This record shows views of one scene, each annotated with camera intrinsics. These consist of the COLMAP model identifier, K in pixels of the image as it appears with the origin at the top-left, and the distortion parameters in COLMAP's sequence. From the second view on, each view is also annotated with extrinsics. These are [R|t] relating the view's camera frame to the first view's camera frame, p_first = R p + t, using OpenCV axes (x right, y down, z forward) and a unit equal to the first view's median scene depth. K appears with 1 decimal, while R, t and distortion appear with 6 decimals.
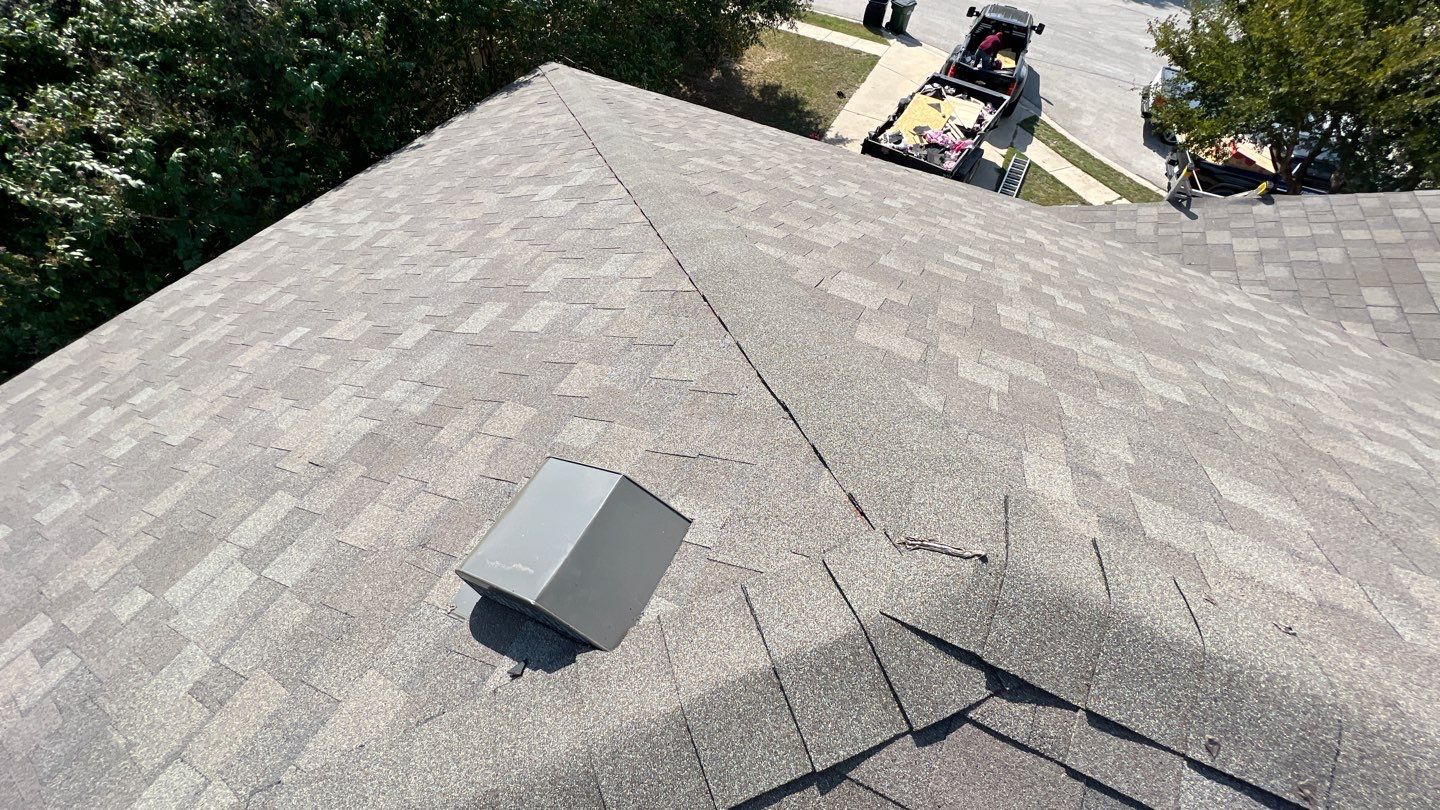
lens RADIAL K [[576.5, 0, 715.1], [0, 576.5, 401.5], [0, 0, 1]] dist [-0.003797, 0.001319]
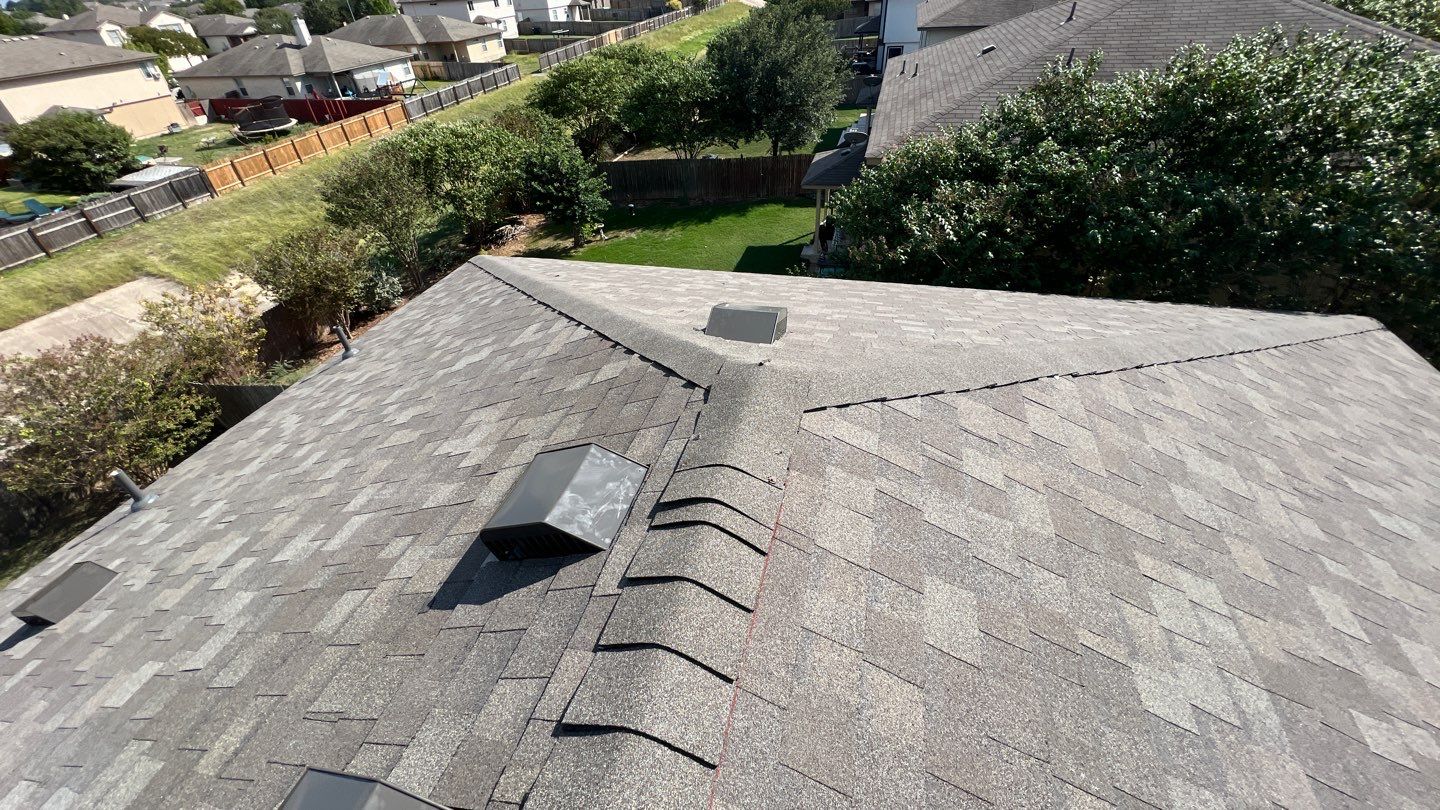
lens RADIAL K [[576.5, 0, 717.4], [0, 576.5, 400.8], [0, 0, 1]] dist [-0.003797, 0.001319]
pose [[0.186121, 0.544683, -0.817728, 0.722297], [-0.737746, 0.627151, 0.249824, -0.014619], [0.648914, 0.556778, 0.518564, -0.022504]]
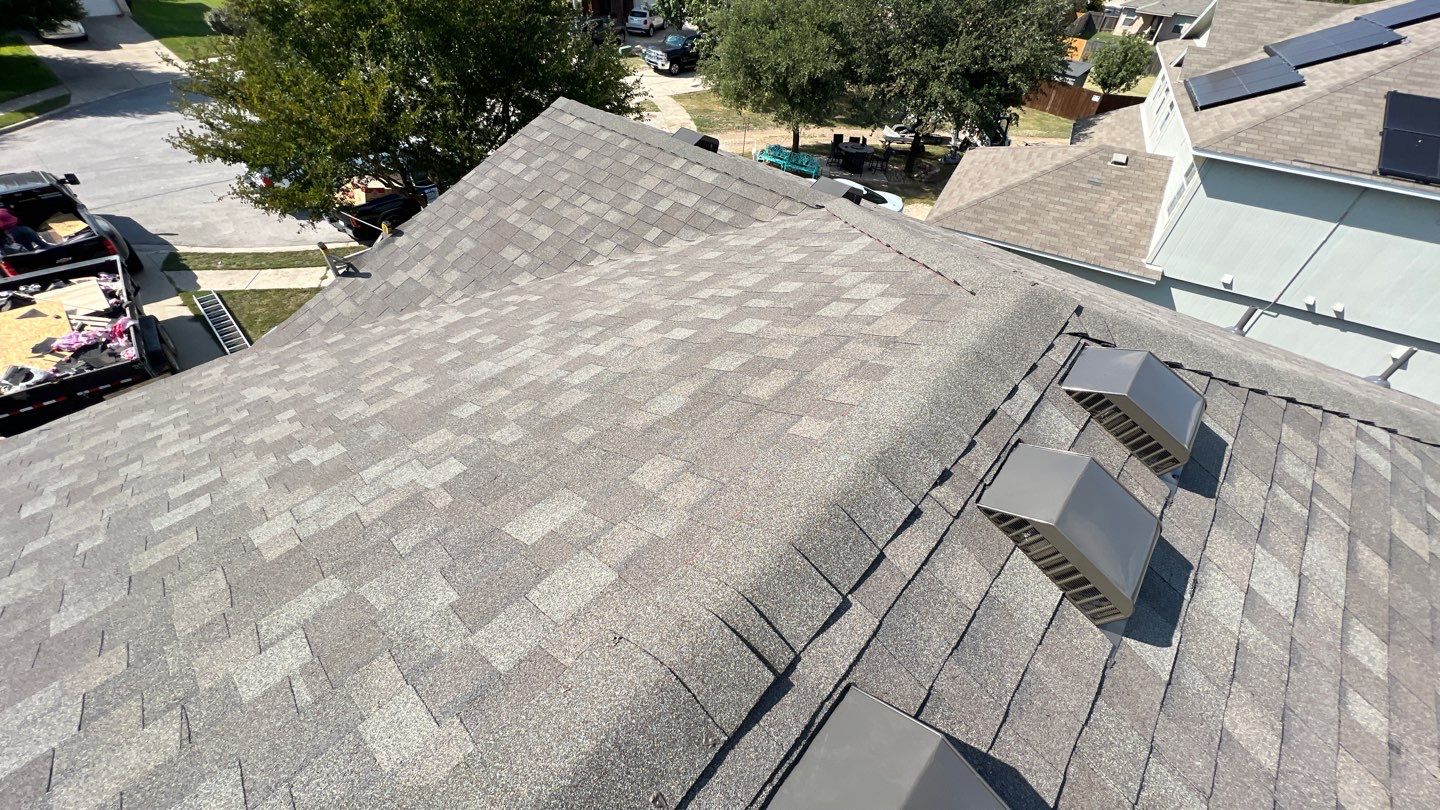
lens RADIAL K [[576.5, 0, 717.6], [0, 576.5, 400.7], [0, 0, 1]] dist [-0.003797, 0.001319]
pose [[0.273682, -0.673799, 0.686363, 0.187976], [0.738547, 0.604367, 0.298813, -0.028277], [-0.616155, 0.425131, 0.663036, -0.031689]]
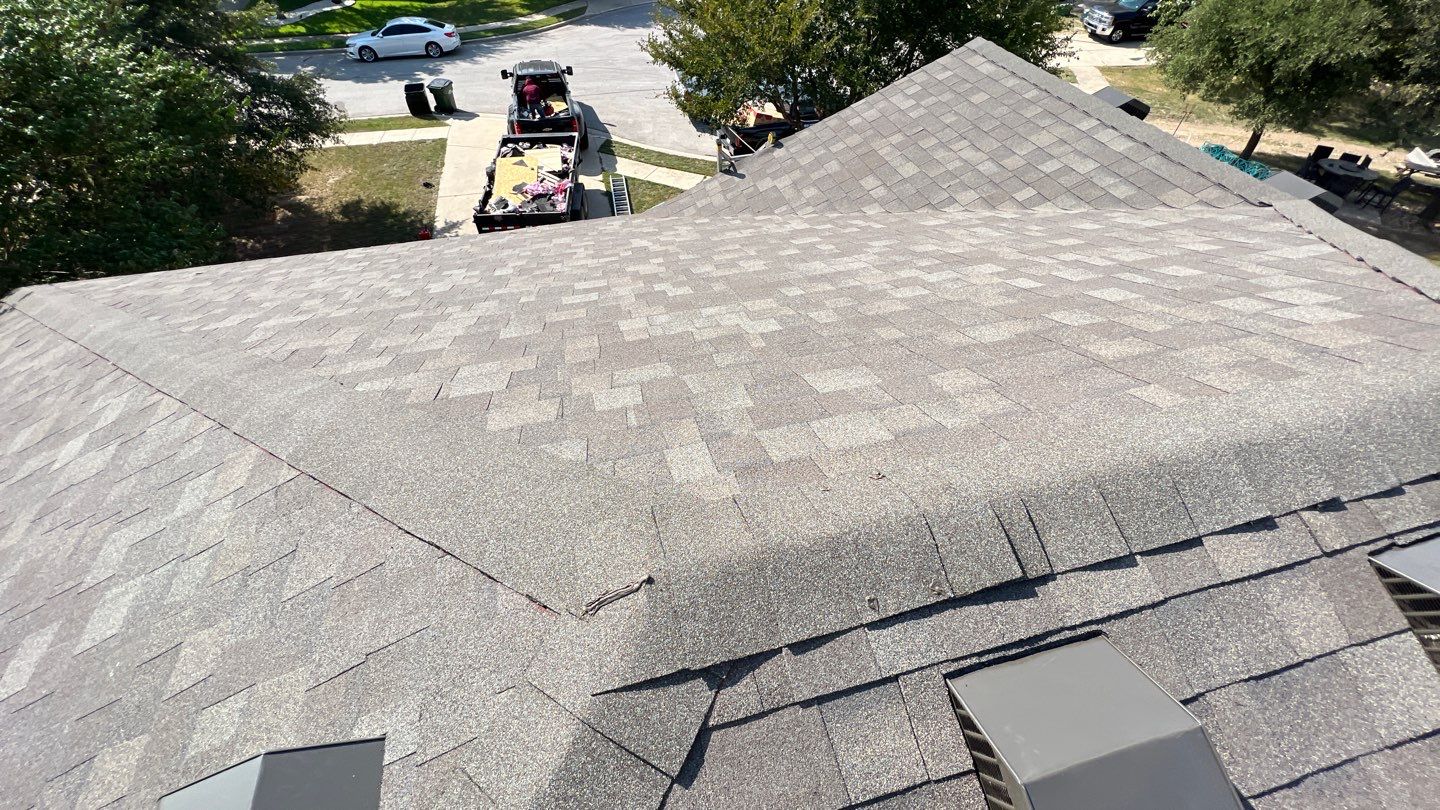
lens RADIAL K [[576.5, 0, 717.2], [0, 576.5, 402.2], [0, 0, 1]] dist [-0.003797, 0.001319]
pose [[0.765058, -0.502753, 0.402401, 0.099896], [0.534043, 0.844521, 0.039790, 0.008916], [-0.359840, 0.184457, 0.914599, -0.013047]]
